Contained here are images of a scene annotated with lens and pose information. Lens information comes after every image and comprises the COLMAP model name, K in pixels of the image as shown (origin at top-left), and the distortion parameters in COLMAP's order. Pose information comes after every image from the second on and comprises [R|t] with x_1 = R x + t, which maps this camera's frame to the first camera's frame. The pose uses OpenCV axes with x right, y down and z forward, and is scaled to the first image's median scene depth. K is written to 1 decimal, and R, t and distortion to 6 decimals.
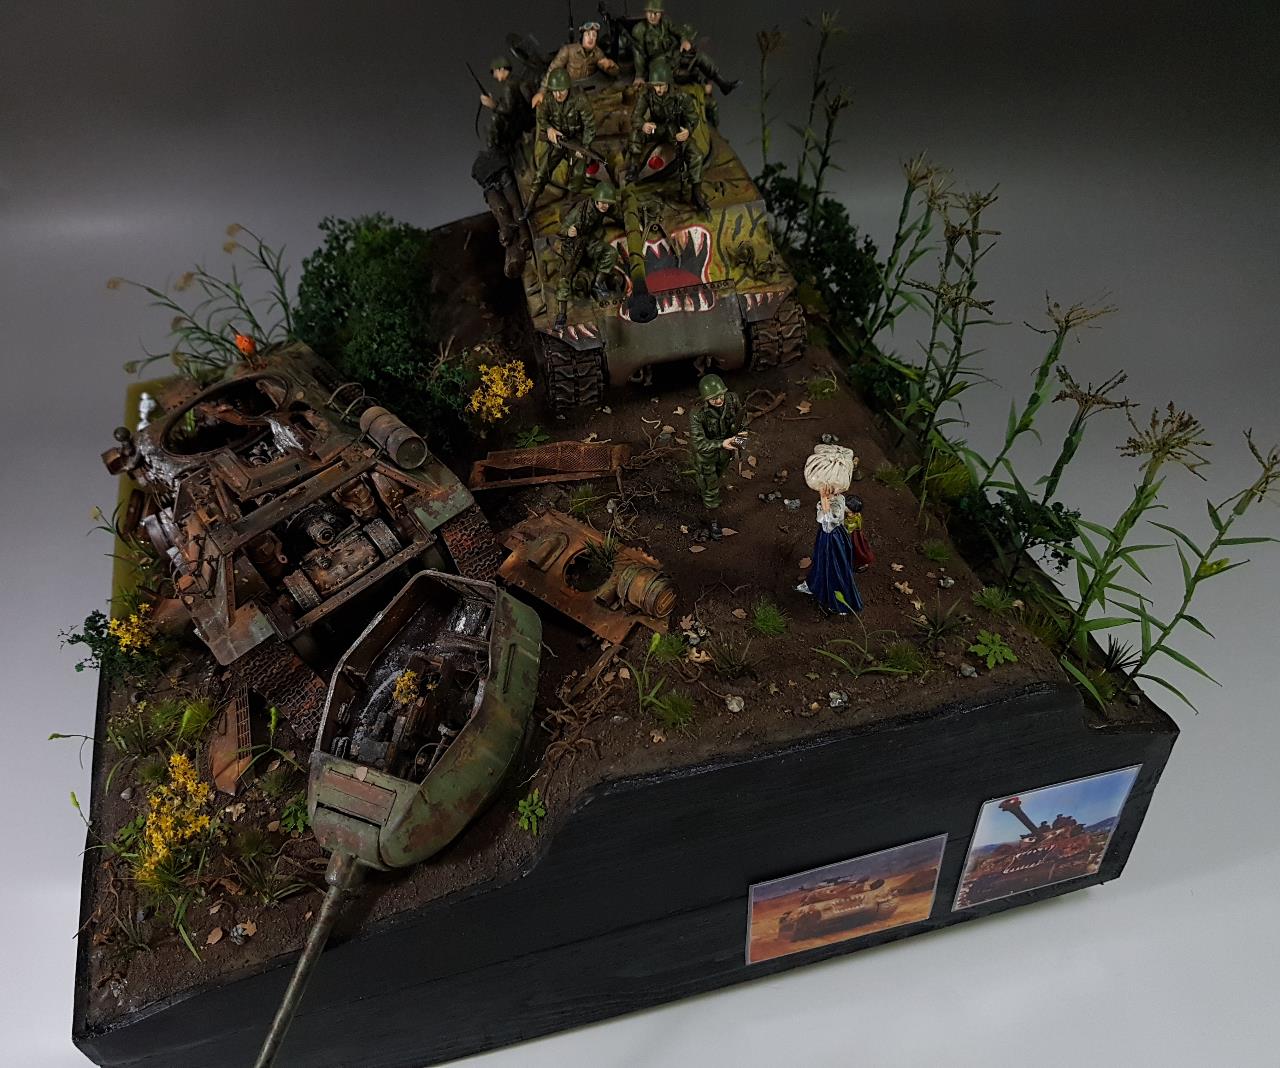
lens RADIAL K [[1186.4, 0, 630.7], [0, 1186.4, 533.6], [0, 0, 1]] dist [0.048907, 0.000000]
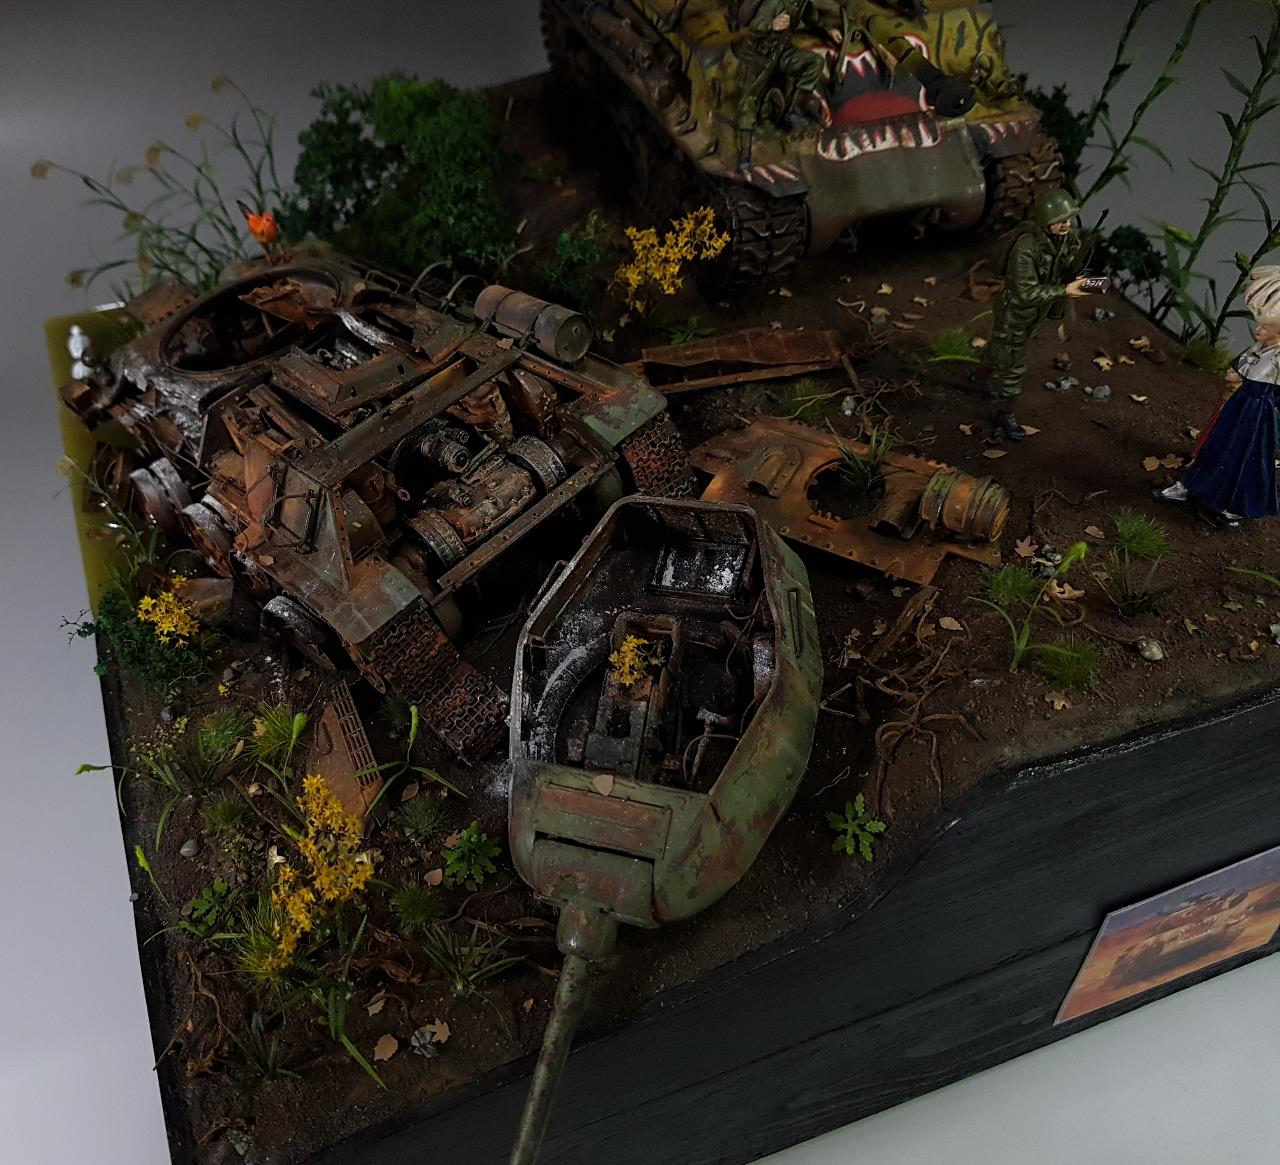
lens RADIAL K [[1317.8, 0, 626.7], [0, 1317.8, 559.5], [0, 0, 1]] dist [0.009452, 0.000000]
pose [[0.993278, -0.047143, 0.105719, -0.239976], [0.046928, 0.998888, 0.004523, 0.060048], [-0.105814, 0.000469, 0.994386, 0.221338]]
